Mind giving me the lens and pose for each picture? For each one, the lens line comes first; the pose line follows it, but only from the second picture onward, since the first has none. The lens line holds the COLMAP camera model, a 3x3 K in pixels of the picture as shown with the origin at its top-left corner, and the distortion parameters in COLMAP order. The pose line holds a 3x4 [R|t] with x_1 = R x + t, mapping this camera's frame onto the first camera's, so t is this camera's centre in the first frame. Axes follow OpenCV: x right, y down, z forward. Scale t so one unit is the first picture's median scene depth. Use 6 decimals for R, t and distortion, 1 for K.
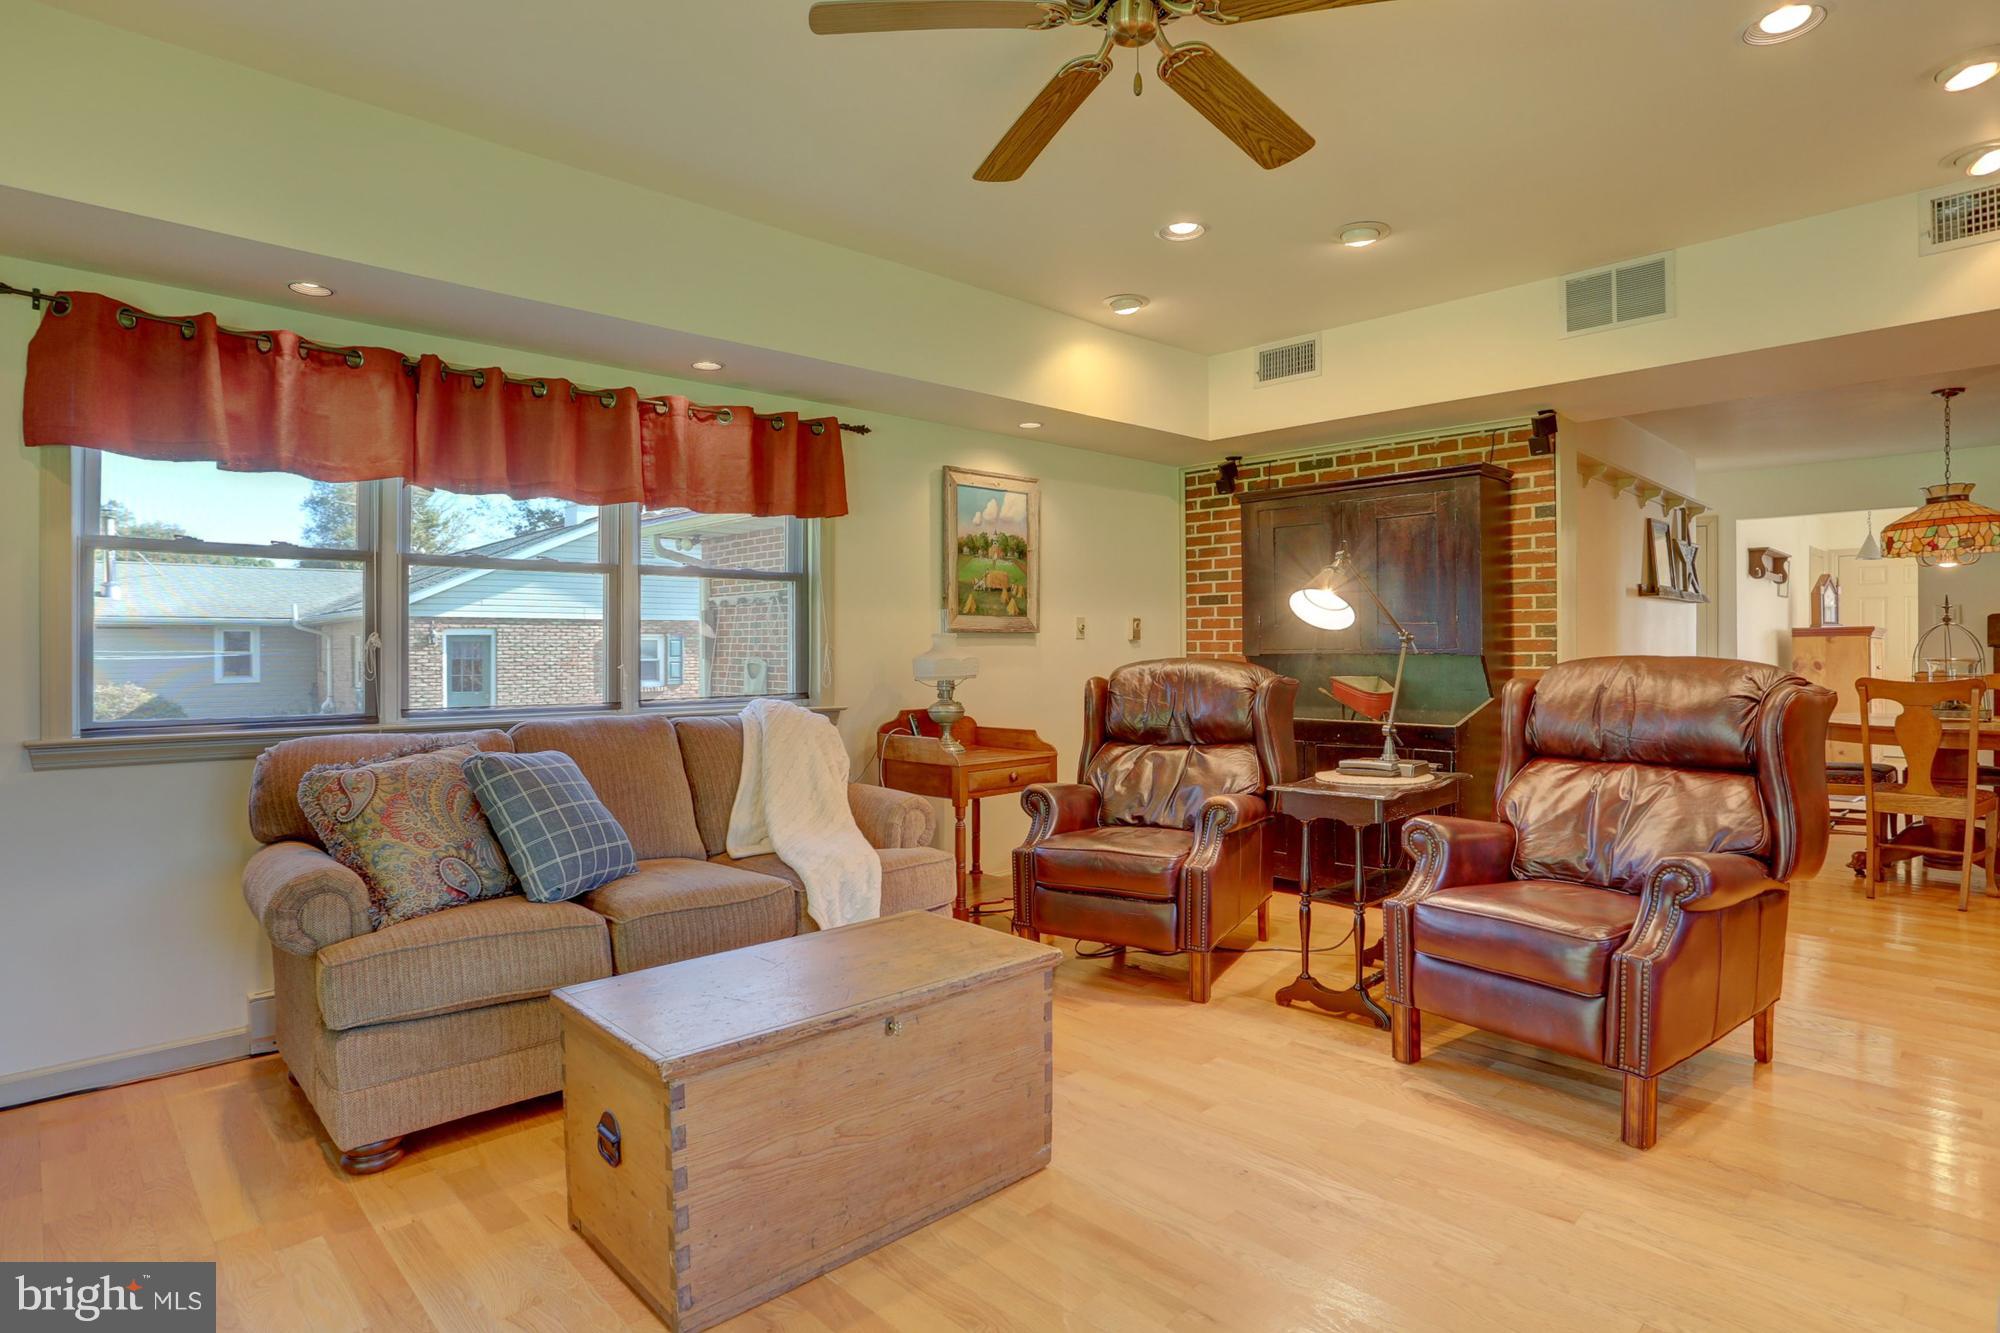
lens RADIAL K [[1022.9, 0, 1027.9], [0, 1022.9, 662.9], [0, 0, 1]] dist [-0.085307, 0.045526]
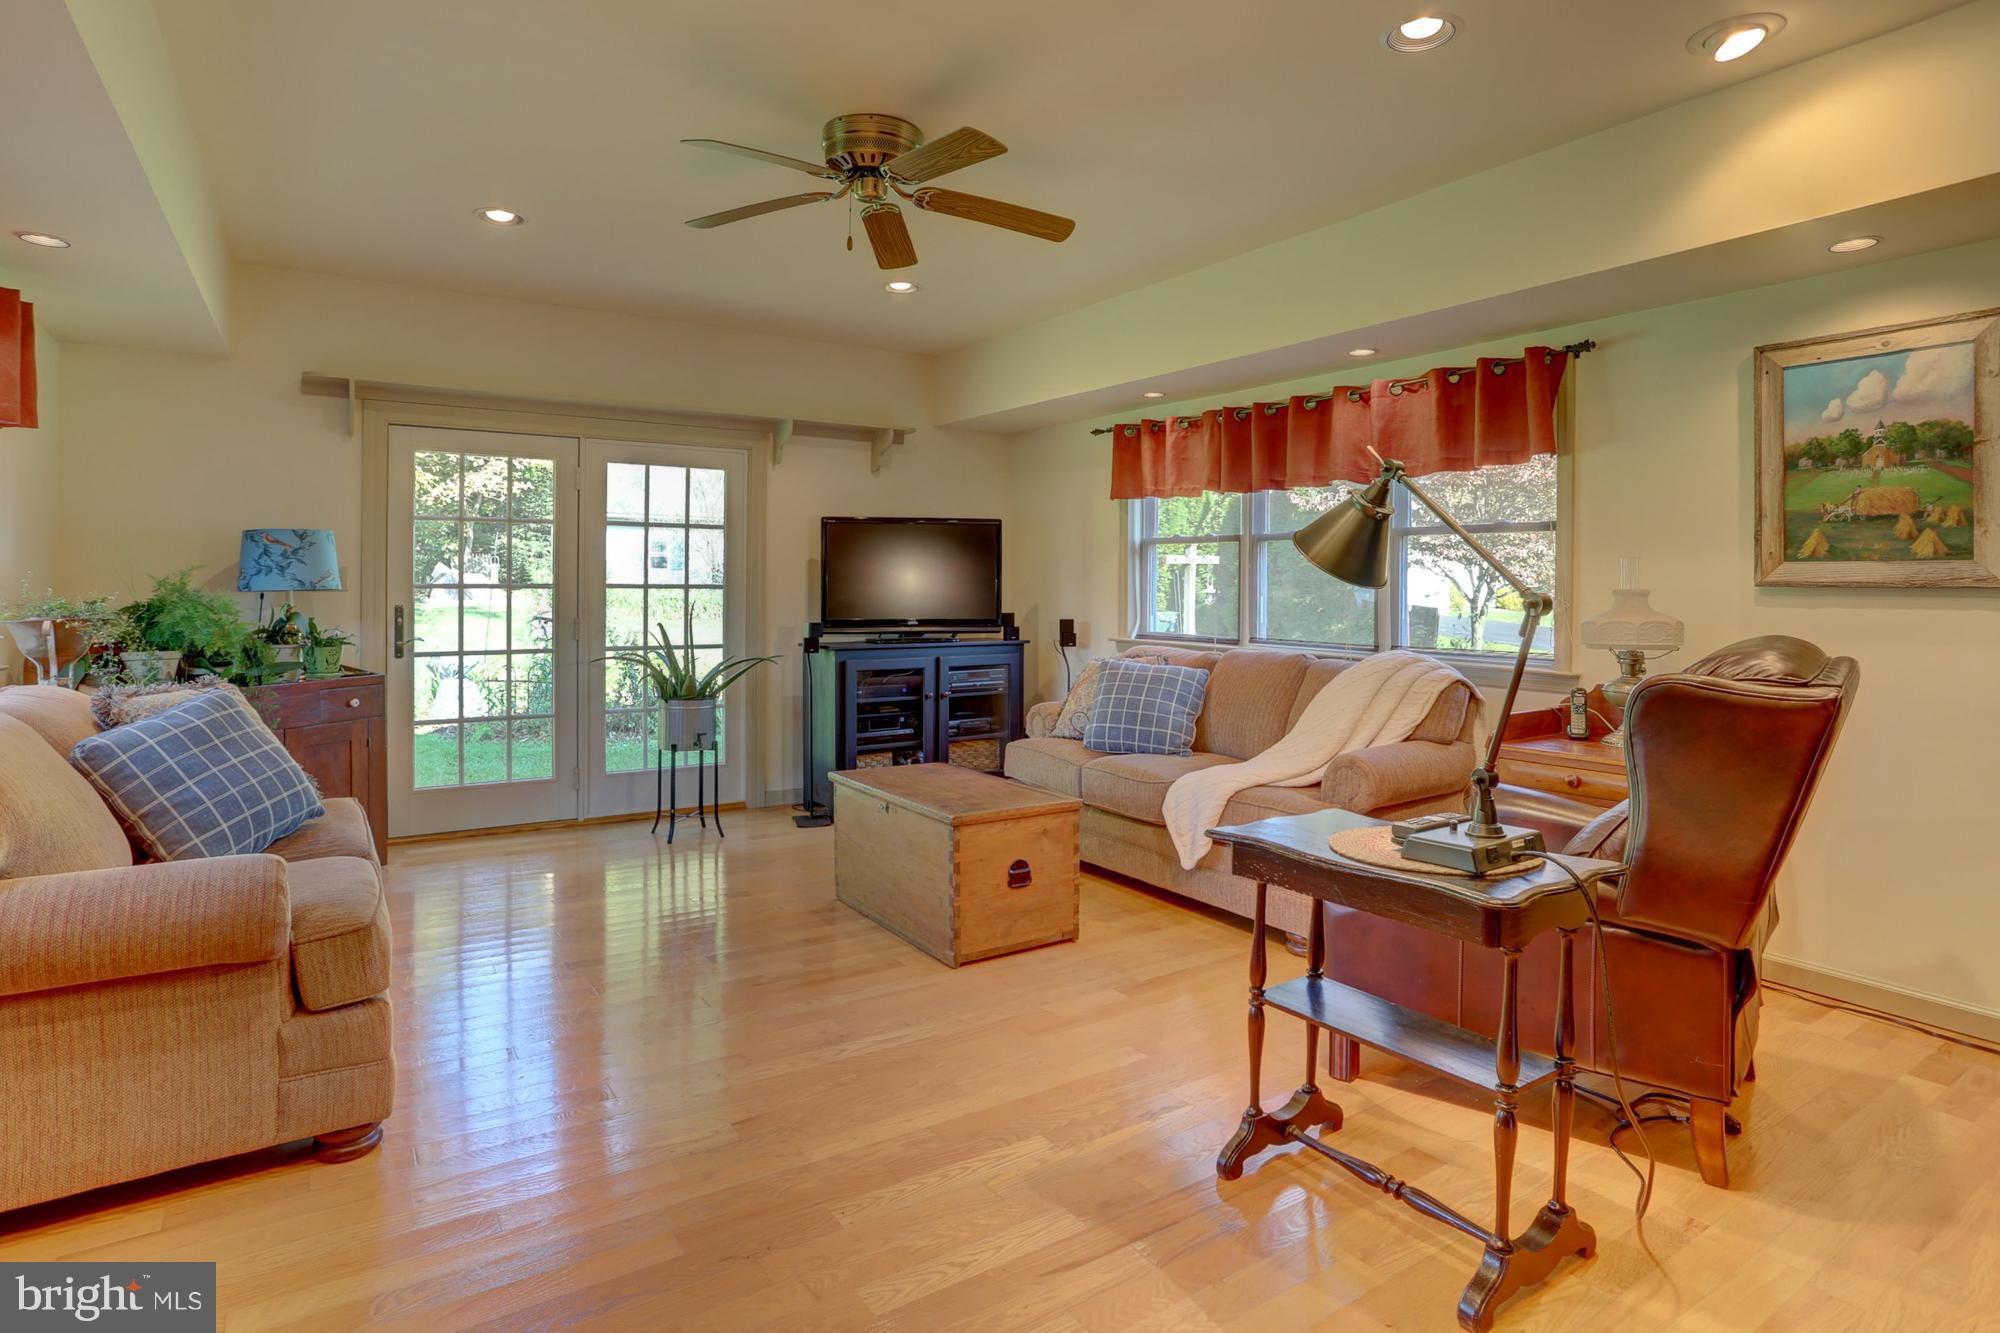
lens RADIAL K [[1021.3, 0, 1002.0], [0, 1021.3, 598.4], [0, 0, 1]] dist [-0.087476, 0.045930]
pose [[-0.153304, 0.016195, -0.988046, 0.649370], [-0.020298, 0.999603, 0.019534, -0.024606], [0.987971, 0.023050, -0.152914, 0.586438]]
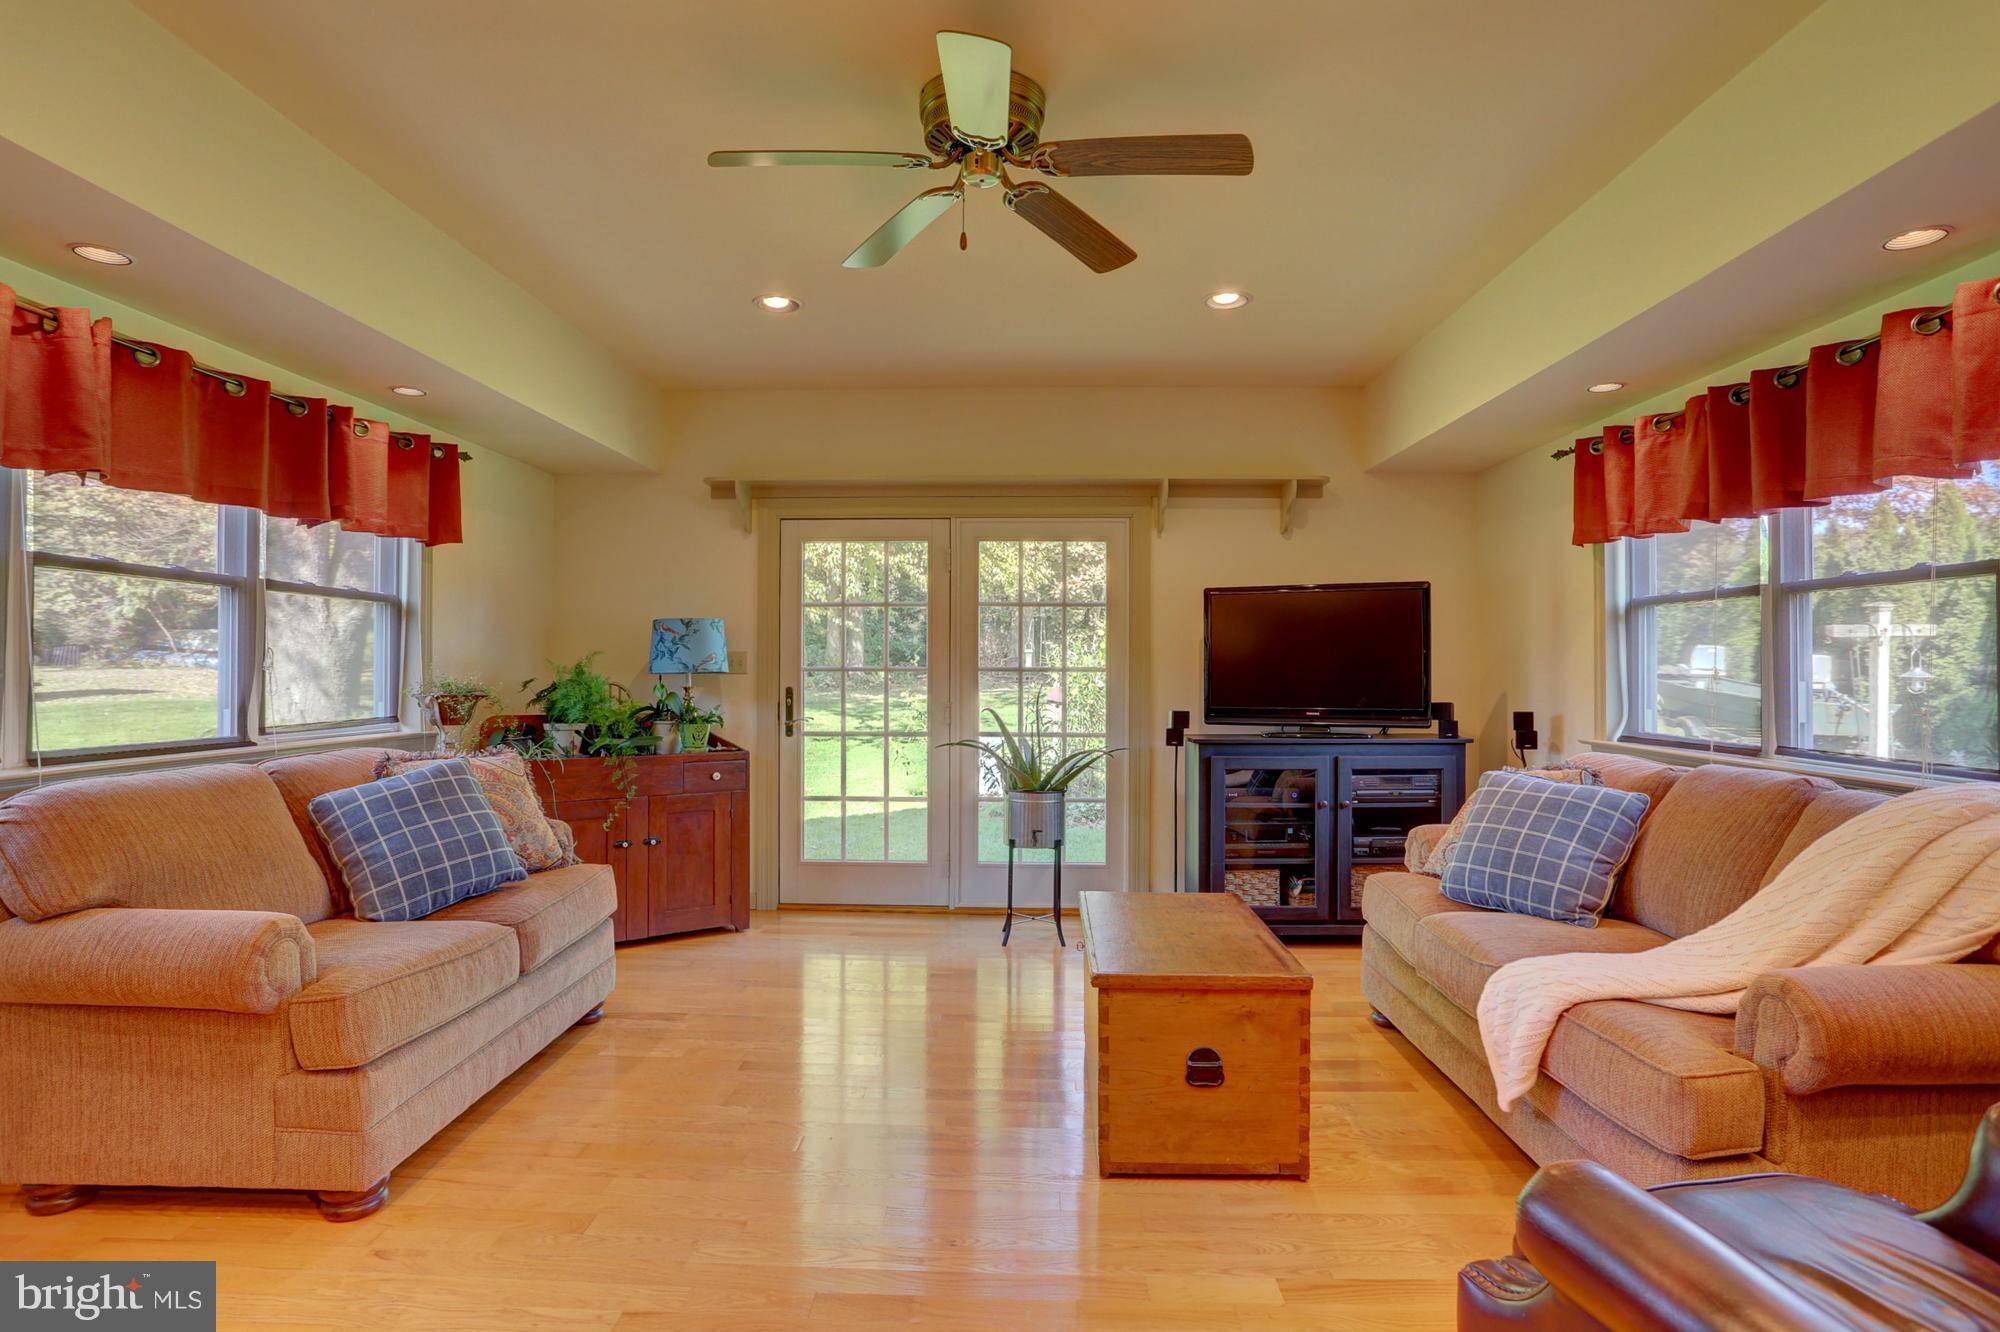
lens RADIAL K [[1022.9, 0, 1027.9], [0, 1022.9, 662.4], [0, 0, 1]] dist [-0.085307, 0.045526]
pose [[-0.691224, -0.001615, -0.722639, 0.379126], [-0.010335, 0.999917, 0.007652, -0.023529], [0.722567, 0.012758, -0.691184, 0.771776]]
